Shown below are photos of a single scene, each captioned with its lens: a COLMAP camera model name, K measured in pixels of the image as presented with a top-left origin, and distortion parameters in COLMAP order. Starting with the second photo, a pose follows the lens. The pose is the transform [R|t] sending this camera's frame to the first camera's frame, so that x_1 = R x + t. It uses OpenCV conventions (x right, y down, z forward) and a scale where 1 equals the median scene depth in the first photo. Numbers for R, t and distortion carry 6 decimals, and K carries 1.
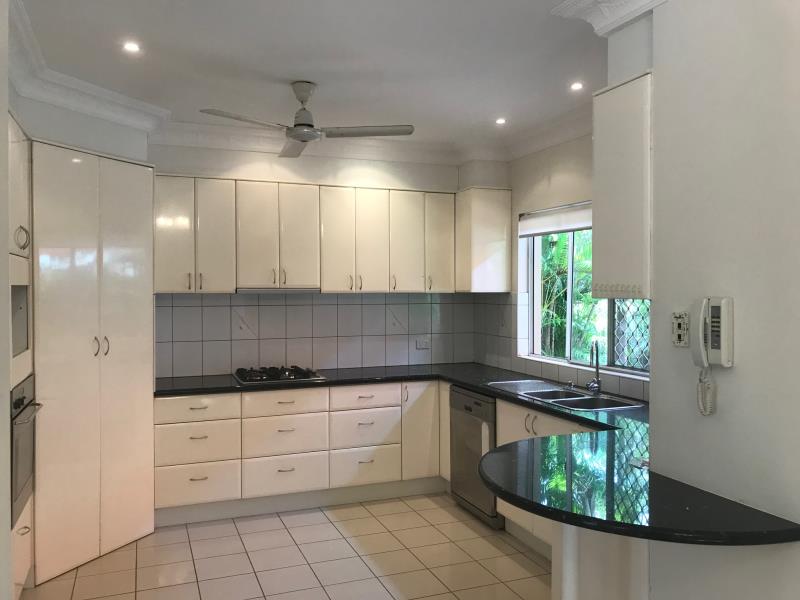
lens RADIAL K [[662.2, 0, 401.6], [0, 662.2, 300.7], [0, 0, 1]] dist [0.002200, -0.000250]
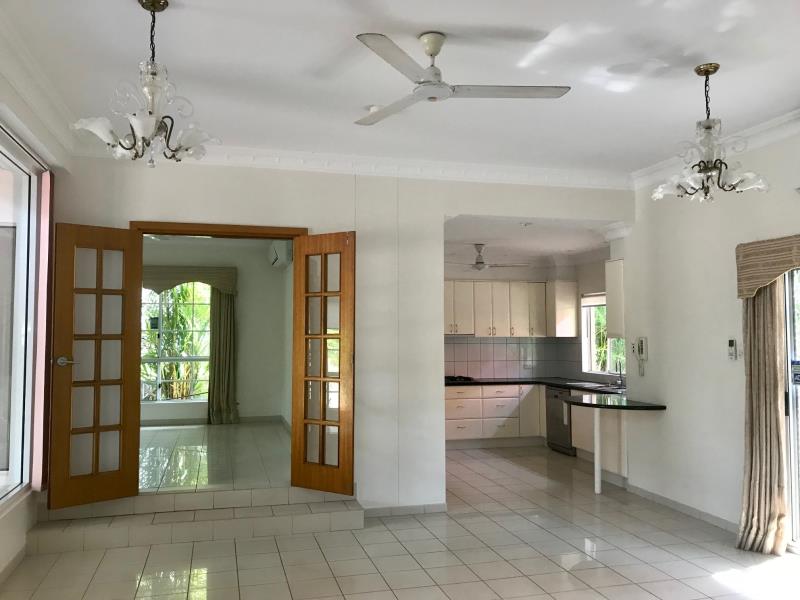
lens RADIAL K [[713.5, 0, 363.6], [0, 713.5, 302.6], [0, 0, 1]] dist [0.003895, -0.029533]
pose [[0.989417, -0.009460, -0.144788, -0.139855], [0.000110, 0.997921, -0.064453, 0.021565], [0.145097, 0.063755, 0.987361, -1.072579]]
